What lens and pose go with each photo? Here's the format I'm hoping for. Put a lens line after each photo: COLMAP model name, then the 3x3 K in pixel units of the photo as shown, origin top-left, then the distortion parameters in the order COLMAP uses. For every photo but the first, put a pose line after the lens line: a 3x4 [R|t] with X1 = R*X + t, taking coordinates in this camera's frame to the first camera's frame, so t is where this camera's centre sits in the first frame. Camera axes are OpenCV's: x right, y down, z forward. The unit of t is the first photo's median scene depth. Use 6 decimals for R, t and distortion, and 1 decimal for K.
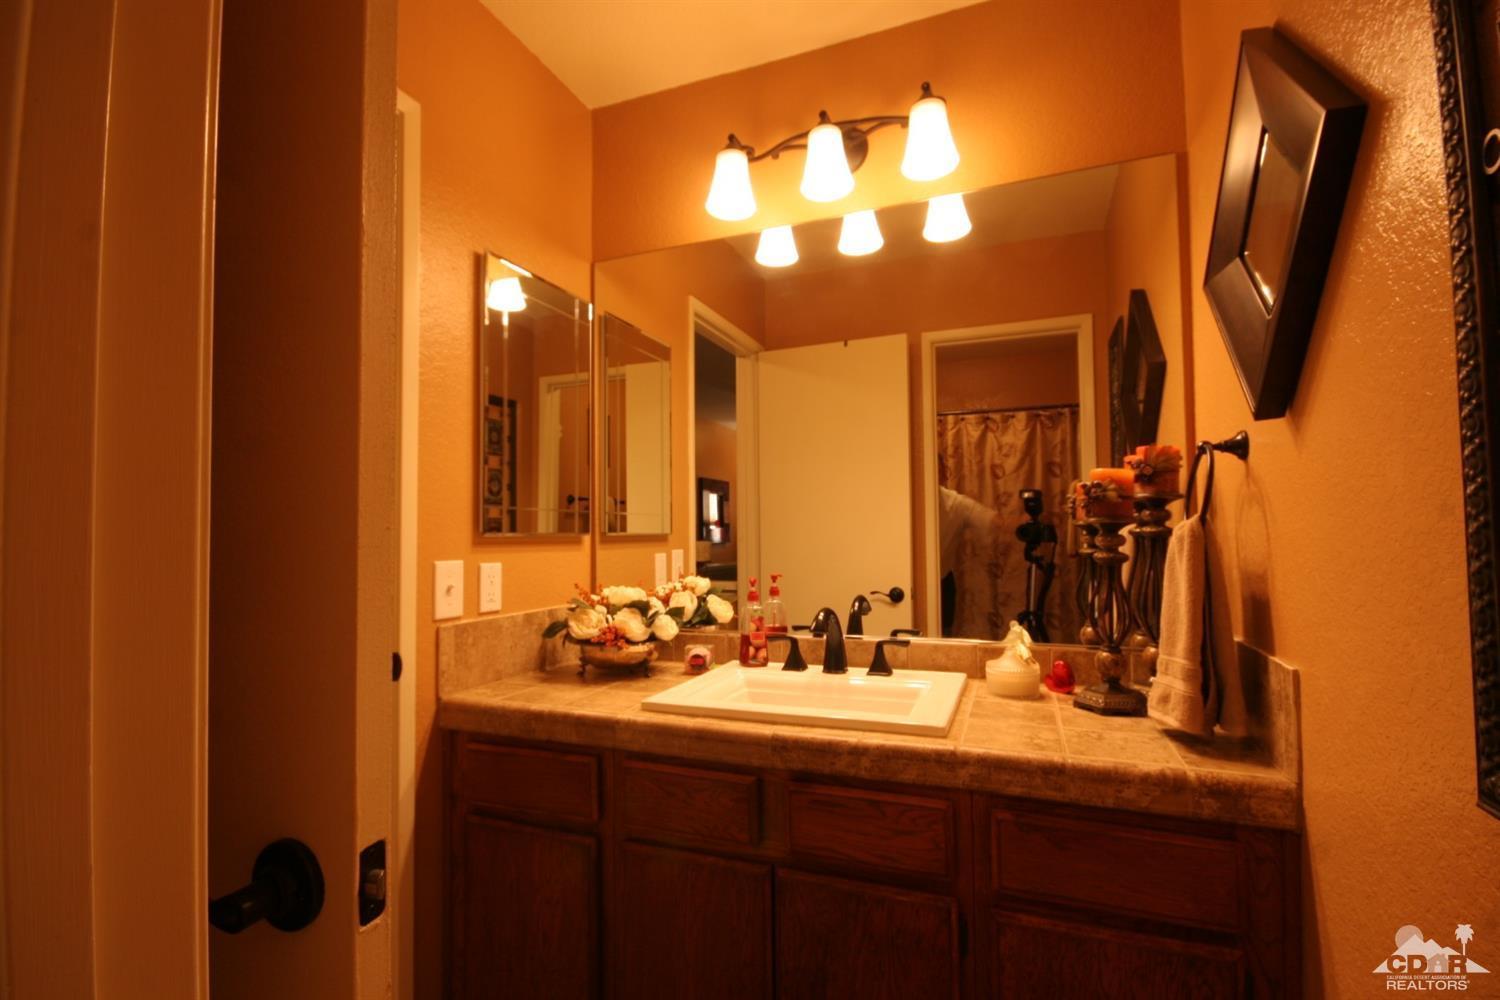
lens RADIAL K [[687.5, 0, 753.4], [0, 687.5, 506.0], [0, 0, 1]] dist [0.003415, -0.010178]
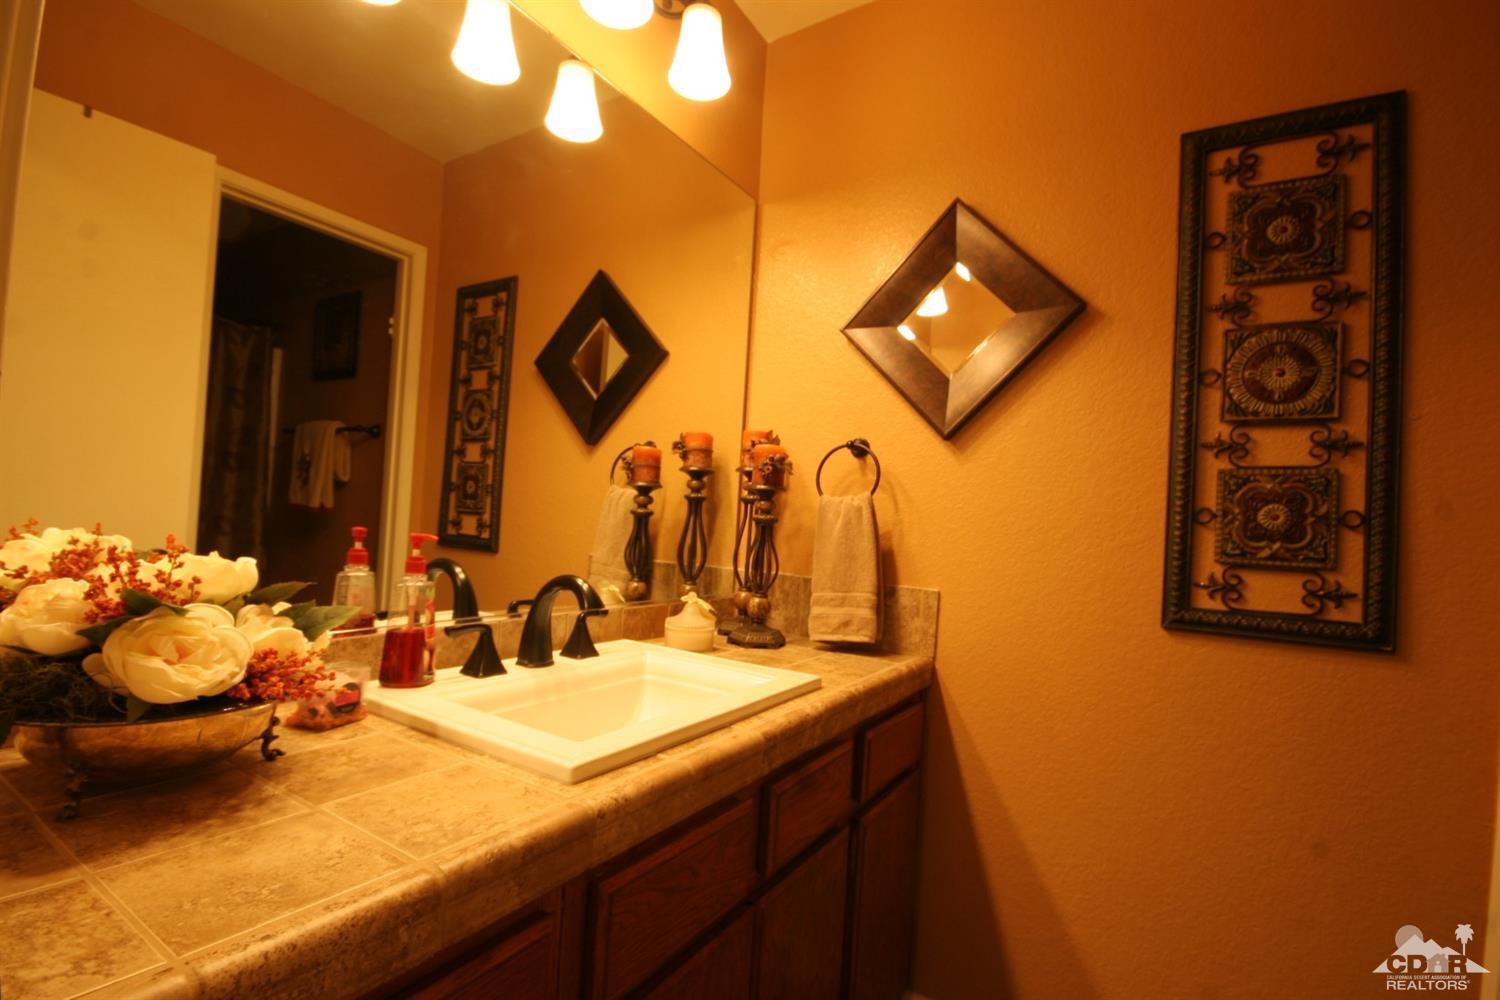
lens RADIAL K [[687.5, 0, 752.8], [0, 687.5, 502.5], [0, 0, 1]] dist [0.003415, -0.010178]
pose [[0.181640, 0.054331, 0.981863, -0.623854], [-0.105248, 0.993811, -0.035522, 0.084972], [-0.977717, -0.096887, 0.186234, 0.747540]]
